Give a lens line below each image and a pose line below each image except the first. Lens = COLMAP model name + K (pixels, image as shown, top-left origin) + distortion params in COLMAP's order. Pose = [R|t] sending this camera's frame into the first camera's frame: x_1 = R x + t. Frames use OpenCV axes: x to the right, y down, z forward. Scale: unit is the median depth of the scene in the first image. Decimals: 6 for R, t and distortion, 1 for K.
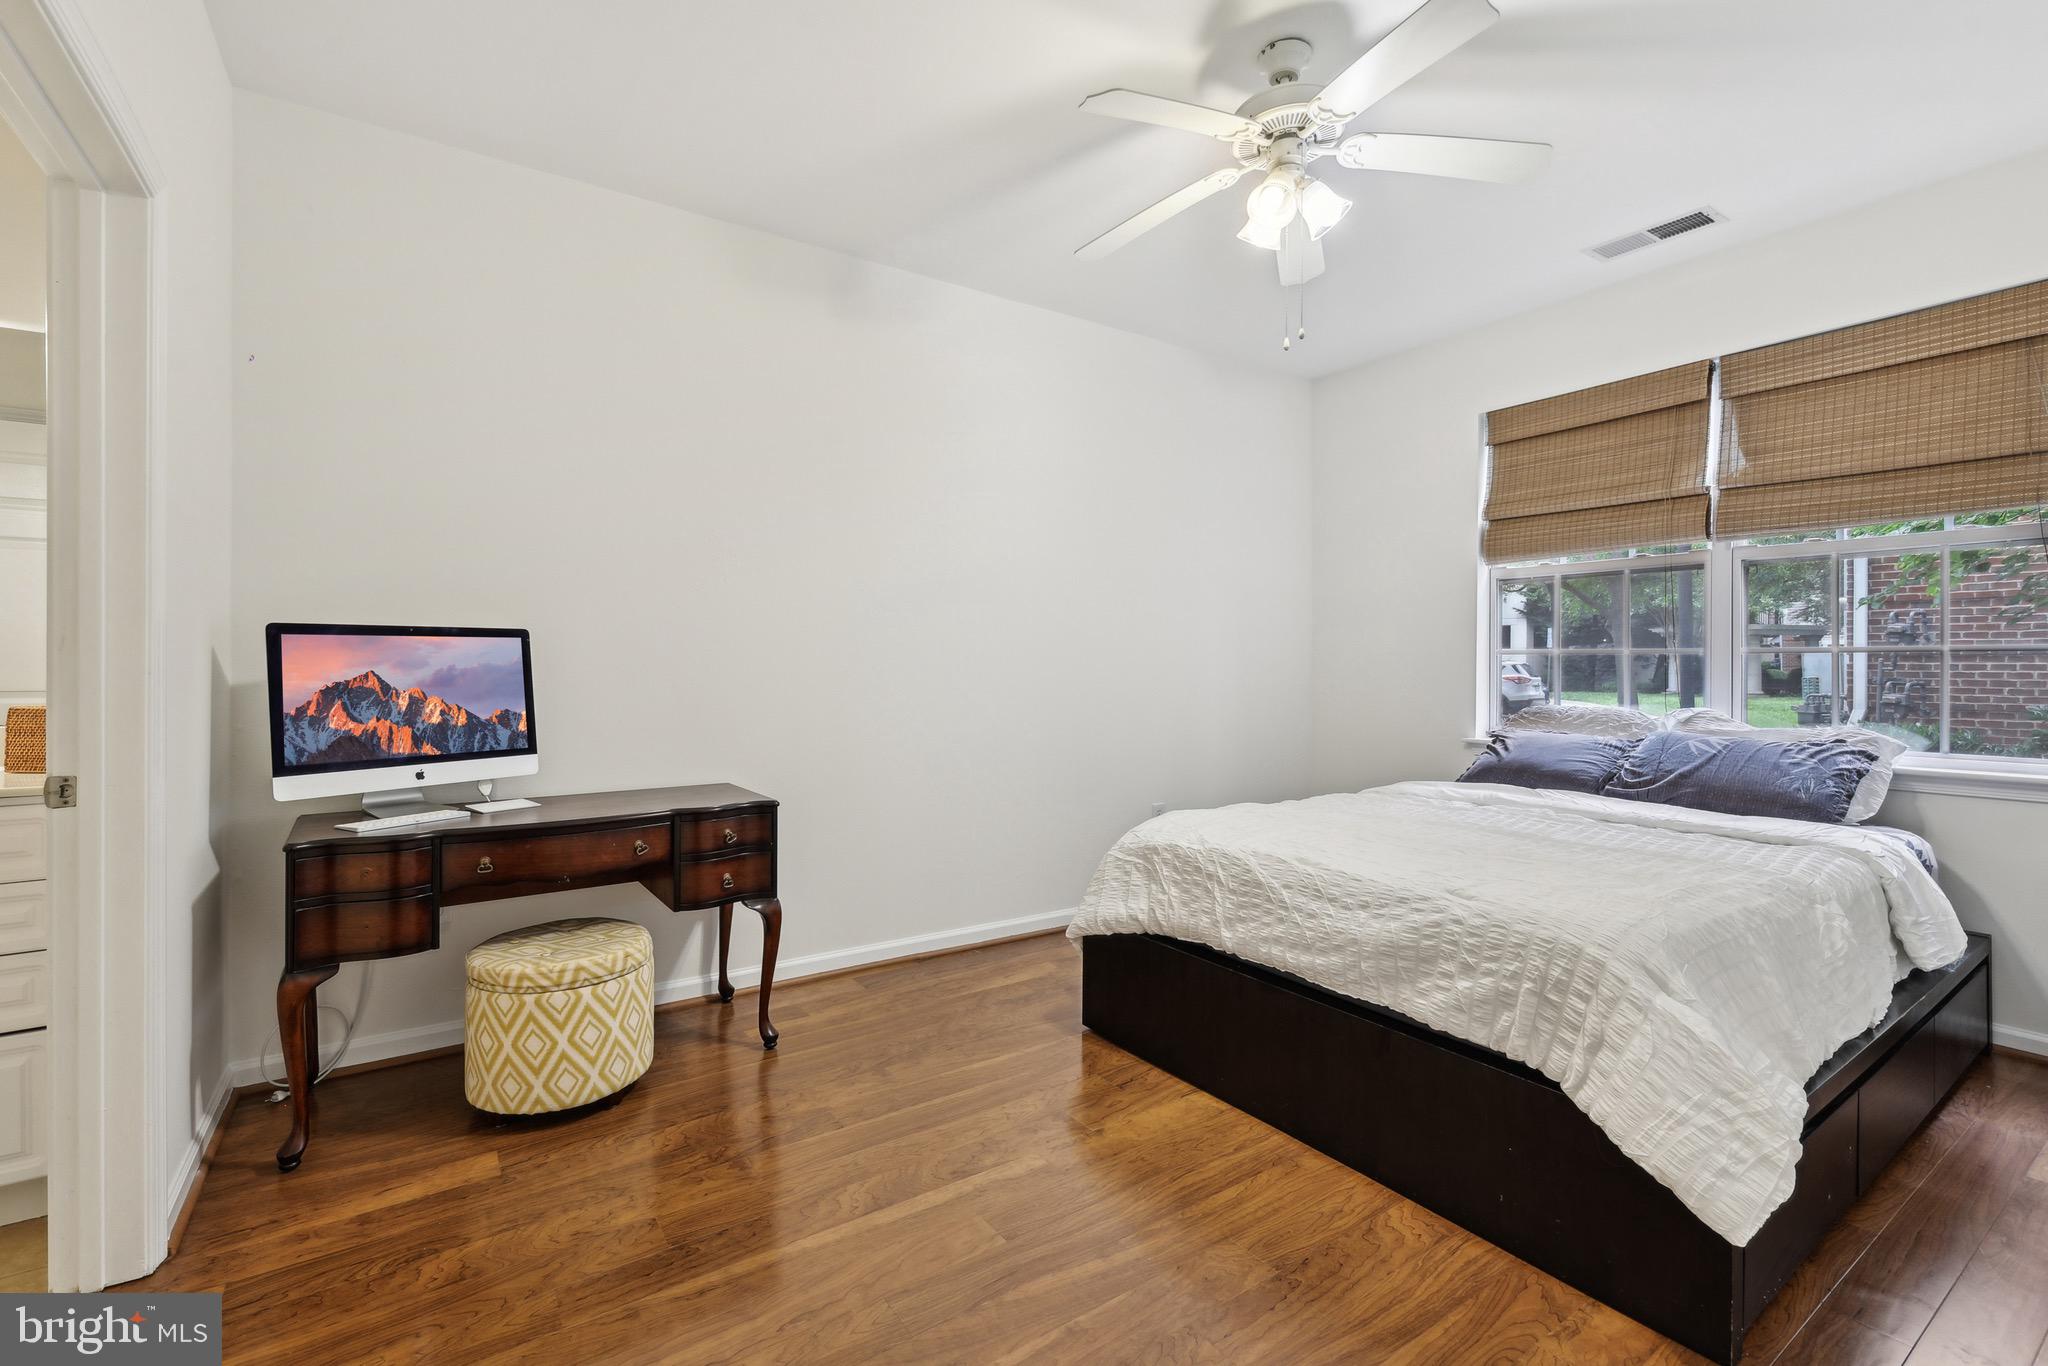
lens RADIAL K [[901.1, 0, 1026.5], [0, 901.1, 671.6], [0, 0, 1]] dist [0.004133, 0.000658]
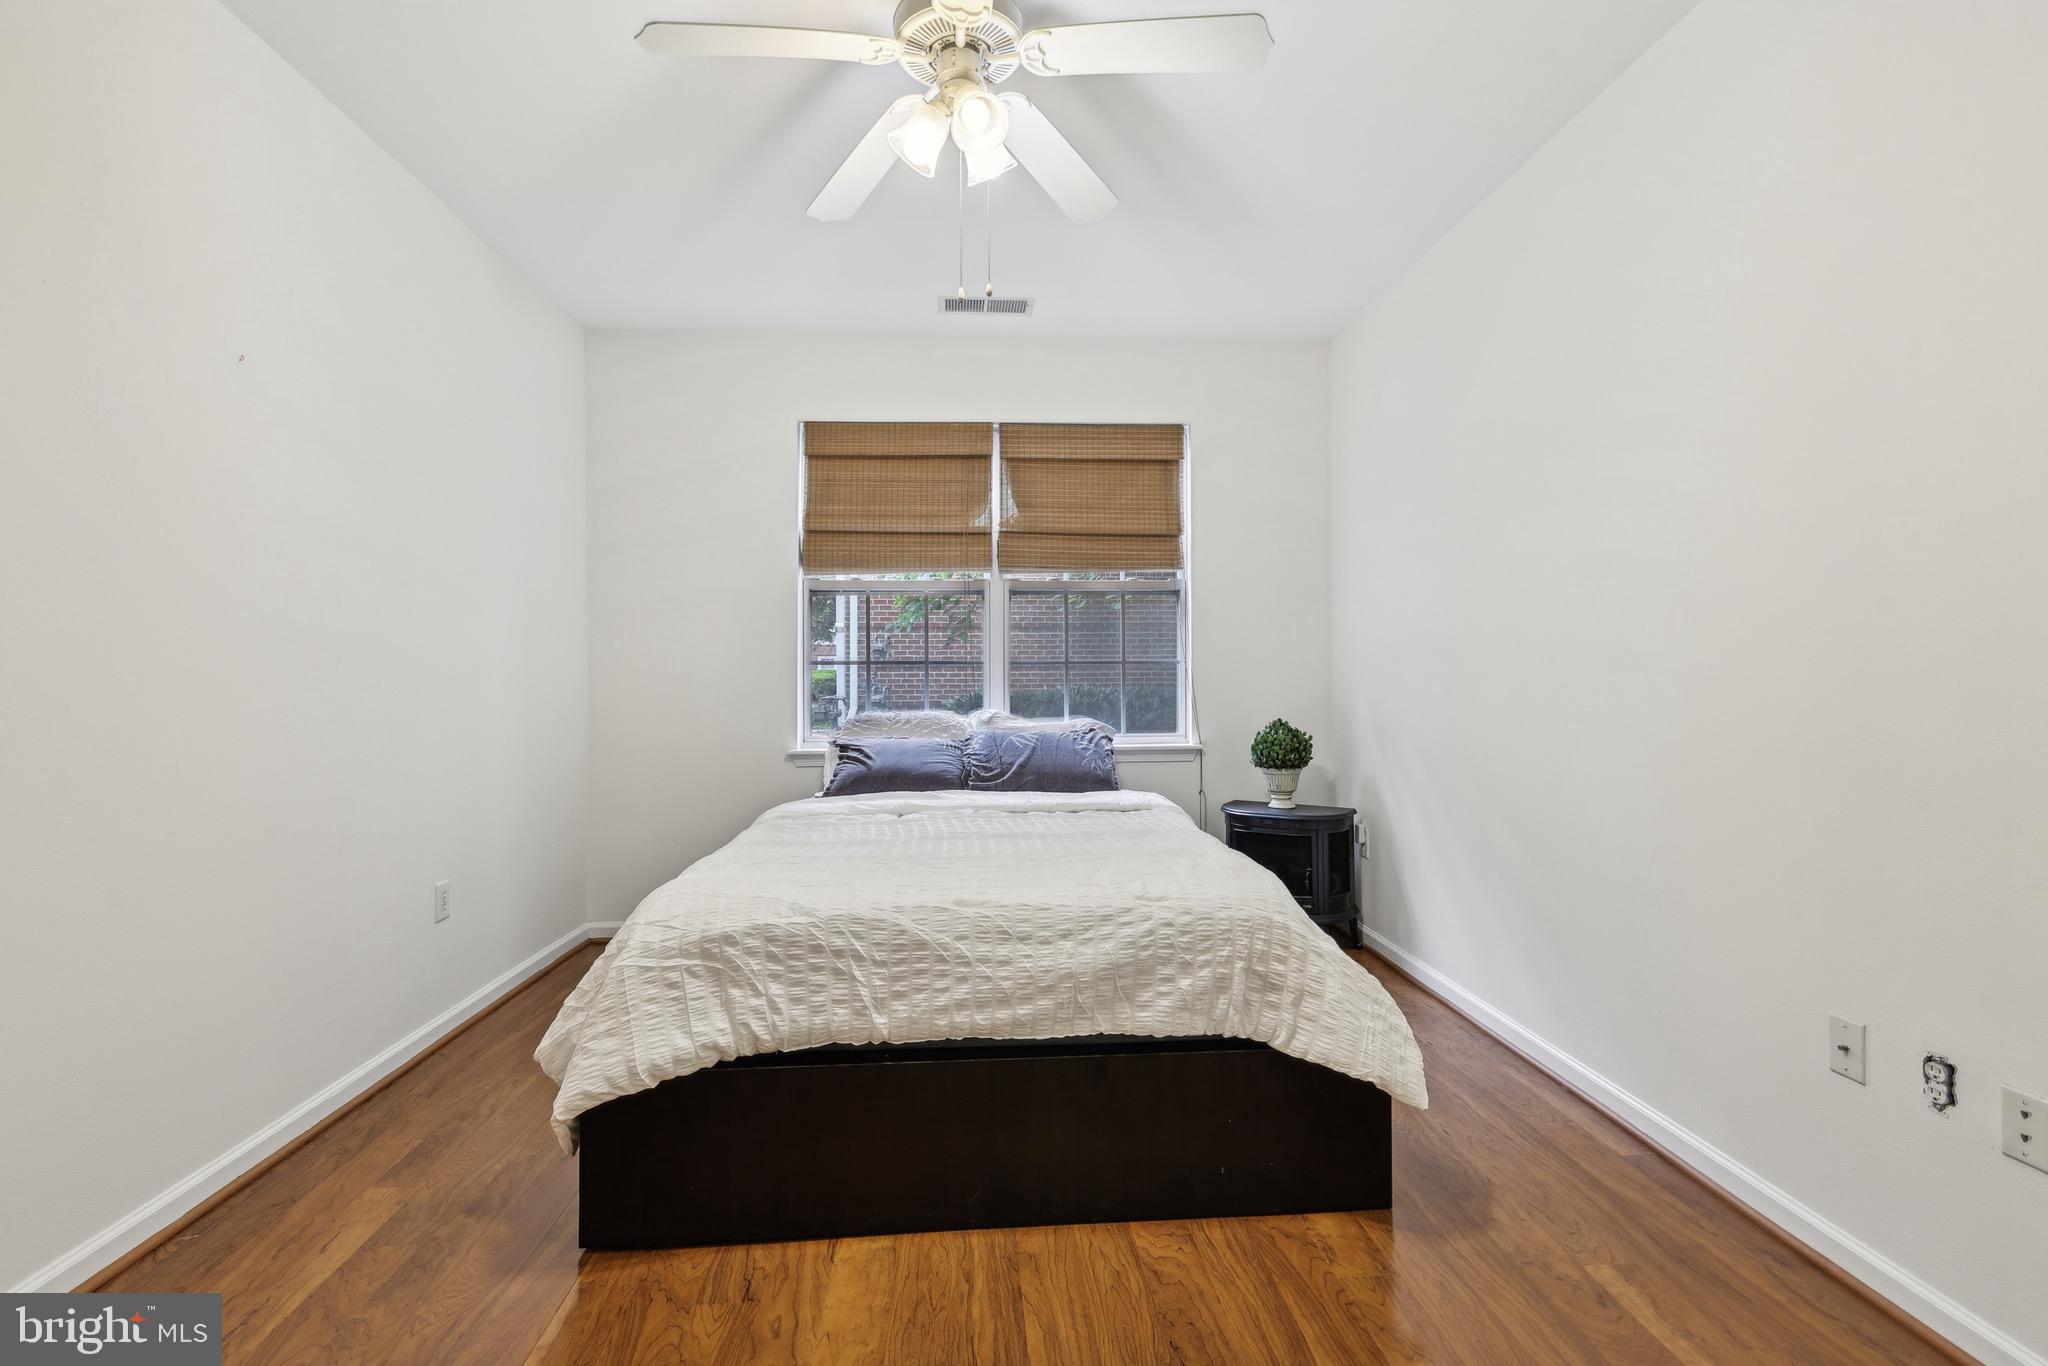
lens RADIAL K [[901.1, 0, 1021.9], [0, 901.1, 682.9], [0, 0, 1]] dist [0.004133, 0.000658]
pose [[0.510019, -0.013124, 0.860063, -0.358727], [0.014026, 0.999878, 0.006940, -0.004423], [-0.860049, 0.008524, 0.510141, 0.460630]]
